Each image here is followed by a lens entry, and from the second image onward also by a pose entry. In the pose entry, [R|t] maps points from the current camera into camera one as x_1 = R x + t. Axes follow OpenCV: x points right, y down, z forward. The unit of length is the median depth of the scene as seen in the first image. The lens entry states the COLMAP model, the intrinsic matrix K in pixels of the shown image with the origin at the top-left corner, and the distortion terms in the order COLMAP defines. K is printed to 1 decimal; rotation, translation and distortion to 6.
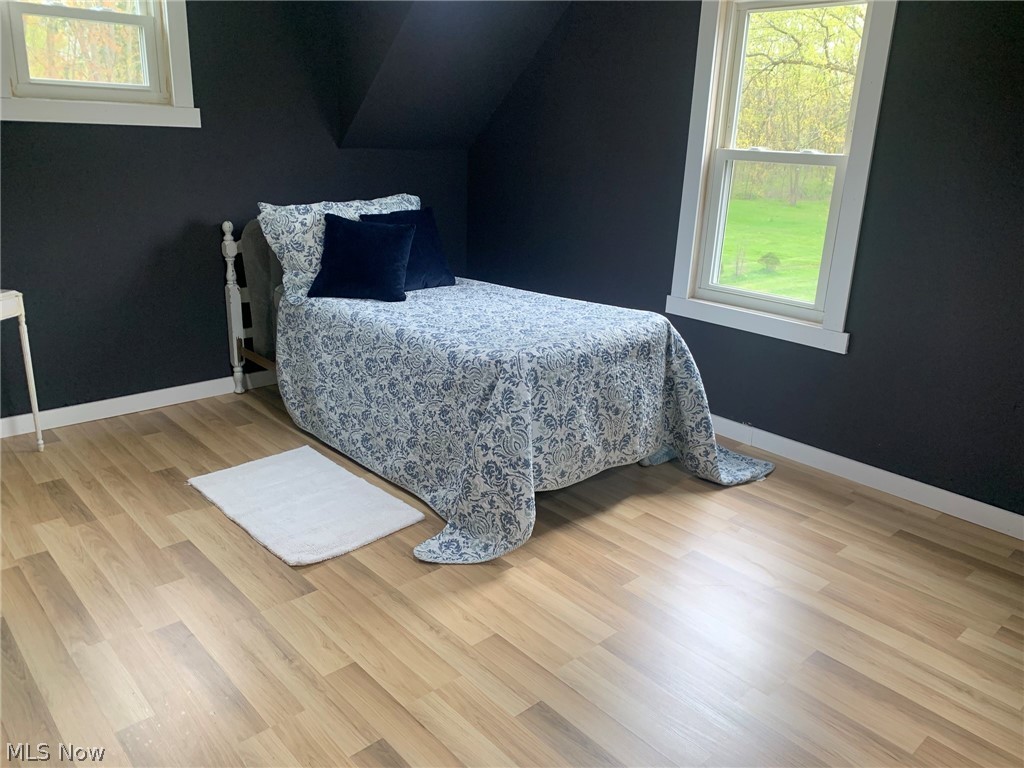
lens RADIAL K [[784.2, 0, 504.0], [0, 784.2, 378.1], [0, 0, 1]] dist [0.067295, -0.118349]
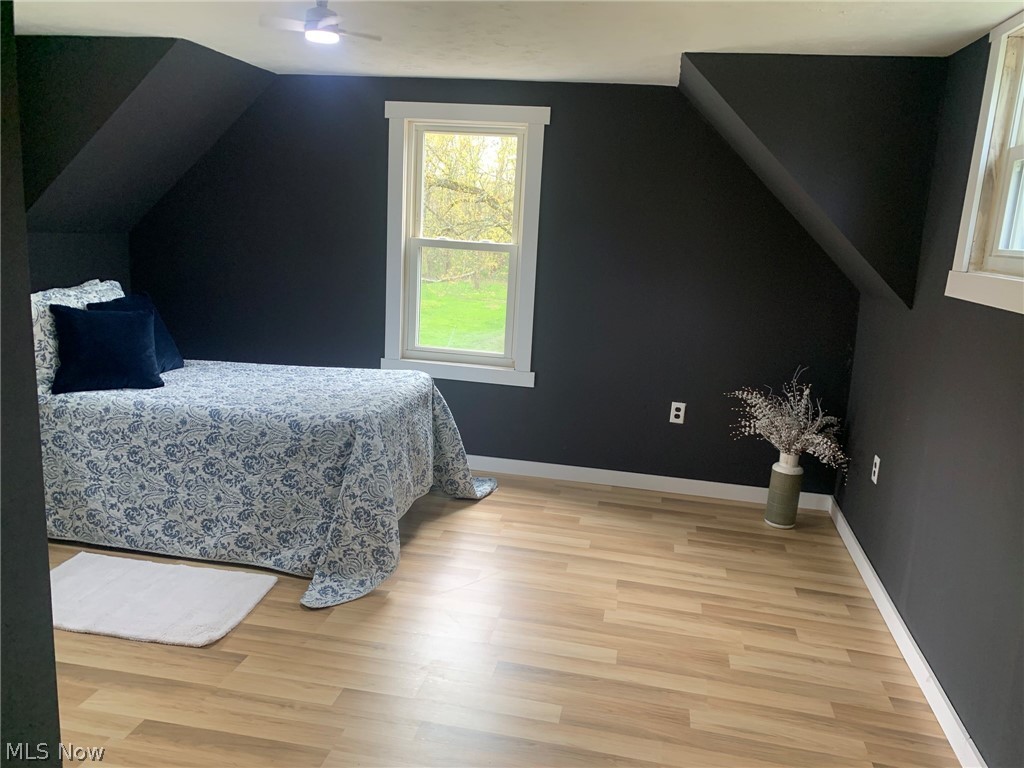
lens RADIAL K [[782.3, 0, 531.5], [0, 782.3, 384.0], [0, 0, 1]] dist [-0.005095, -0.007337]
pose [[0.783823, -0.111767, 0.610844, -0.443614], [0.157901, 0.987210, -0.021984, -0.007119], [-0.600574, 0.113684, 0.791446, -0.077890]]
